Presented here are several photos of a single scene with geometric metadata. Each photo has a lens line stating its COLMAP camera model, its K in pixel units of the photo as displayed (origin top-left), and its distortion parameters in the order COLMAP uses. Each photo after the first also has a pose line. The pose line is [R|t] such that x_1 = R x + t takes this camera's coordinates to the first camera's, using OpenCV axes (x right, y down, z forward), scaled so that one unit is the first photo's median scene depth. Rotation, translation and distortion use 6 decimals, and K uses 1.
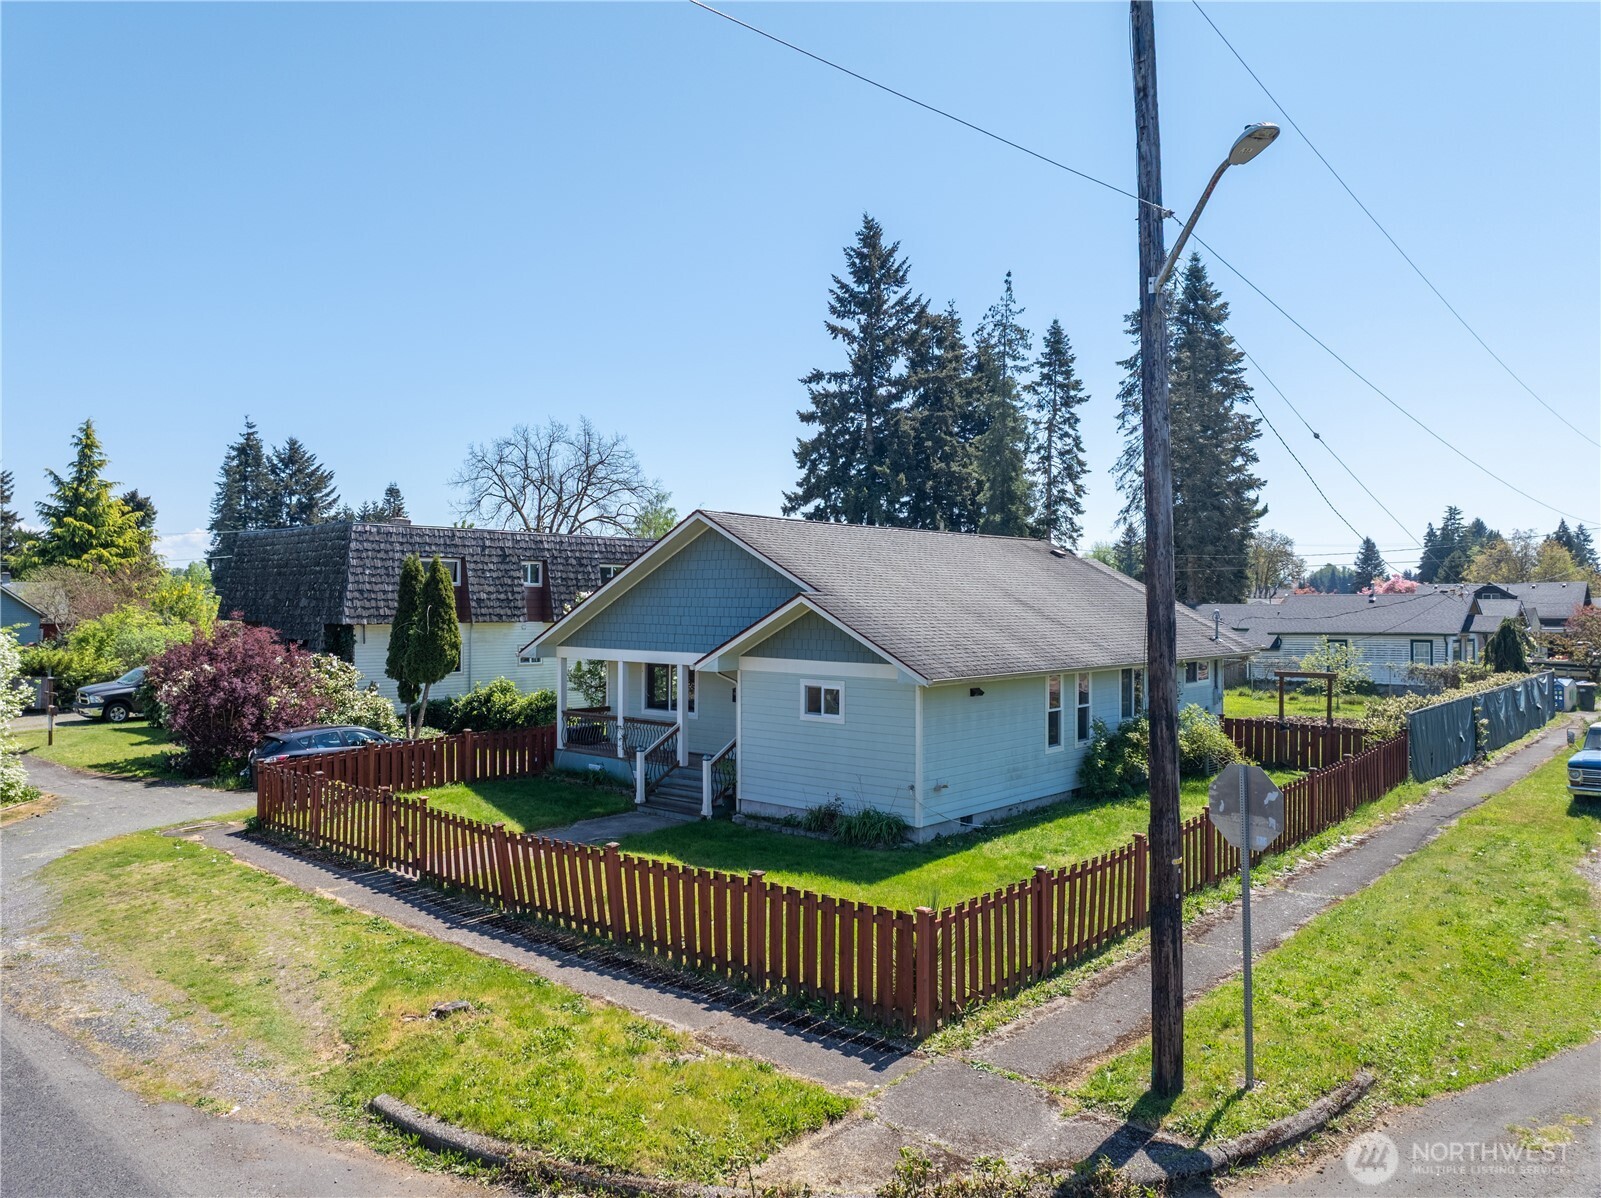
lens RADIAL K [[1129.4, 0, 804.4], [0, 1129.4, 592.1], [0, 0, 1]] dist [-0.041932, -0.004339]
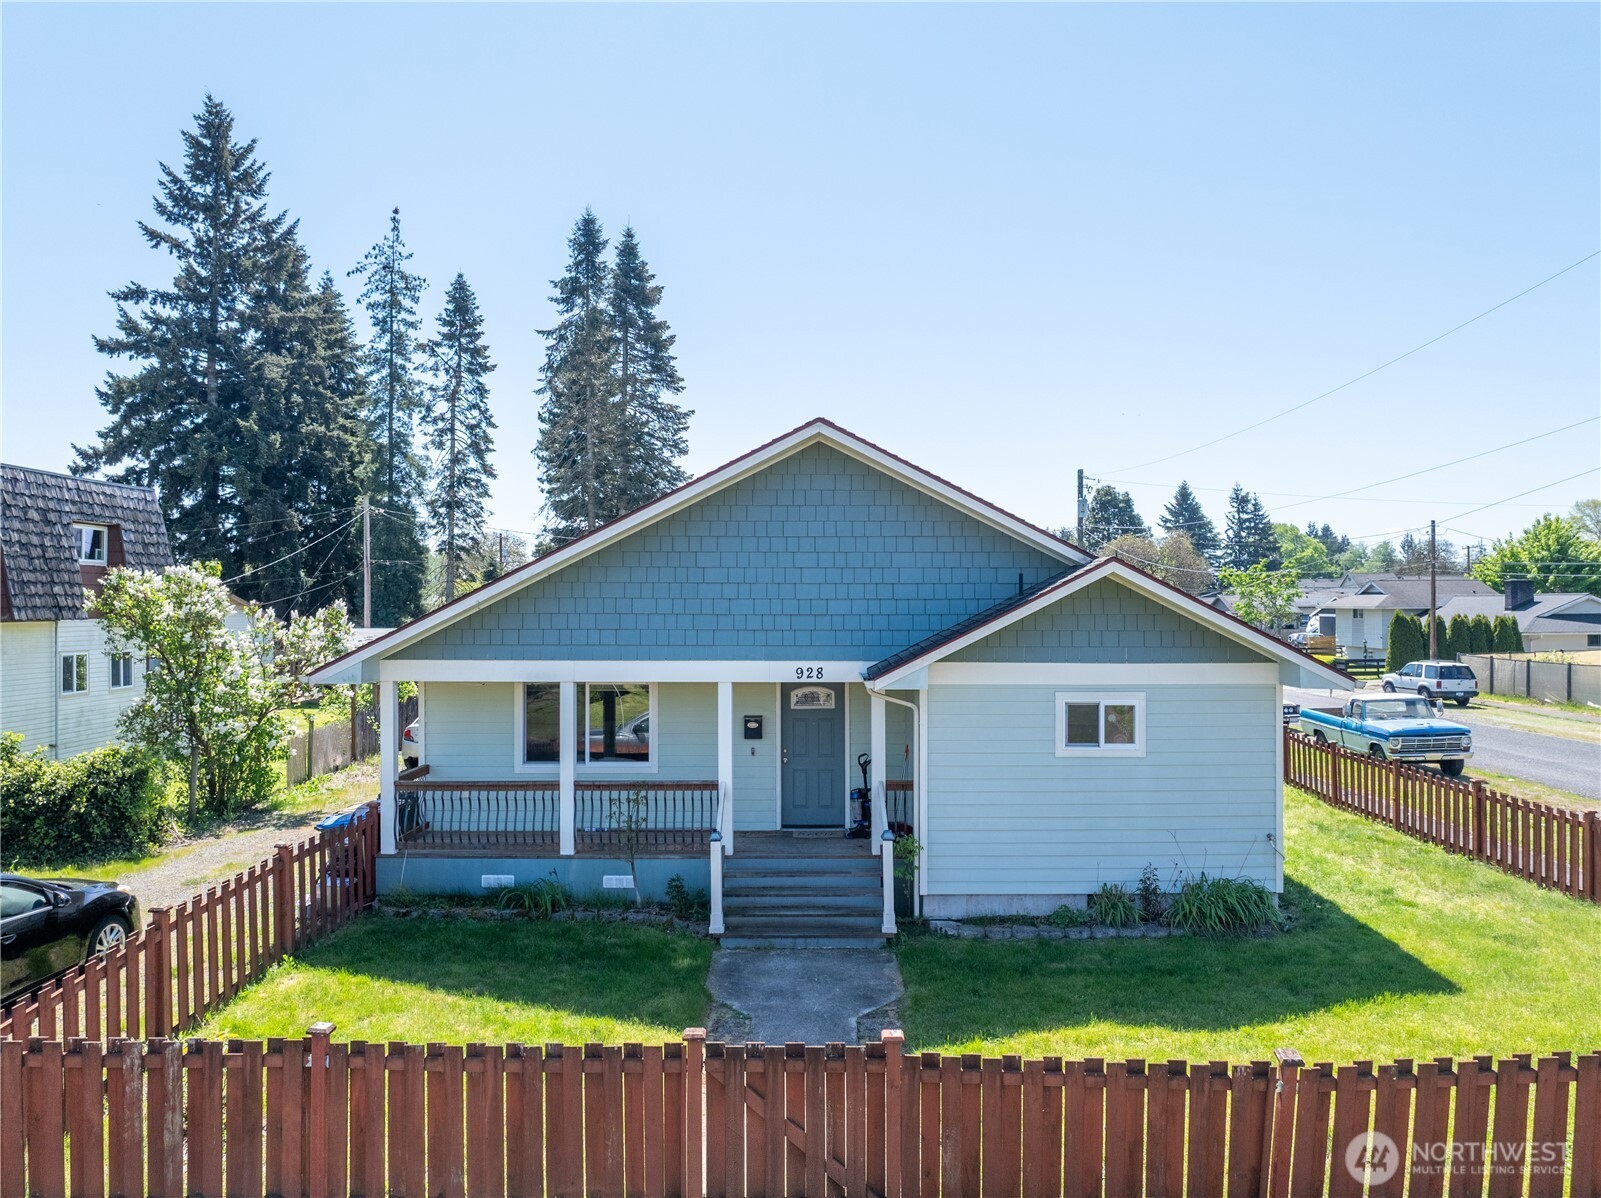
lens RADIAL K [[1129.4, 0, 804.4], [0, 1129.4, 592.1], [0, 0, 1]] dist [-0.041932, -0.004339]
pose [[0.749466, 0.006118, 0.662015, -0.149420], [-0.005485, 0.999980, -0.003032, 0.006059], [-0.662020, -0.001359, 0.749485, 0.169631]]
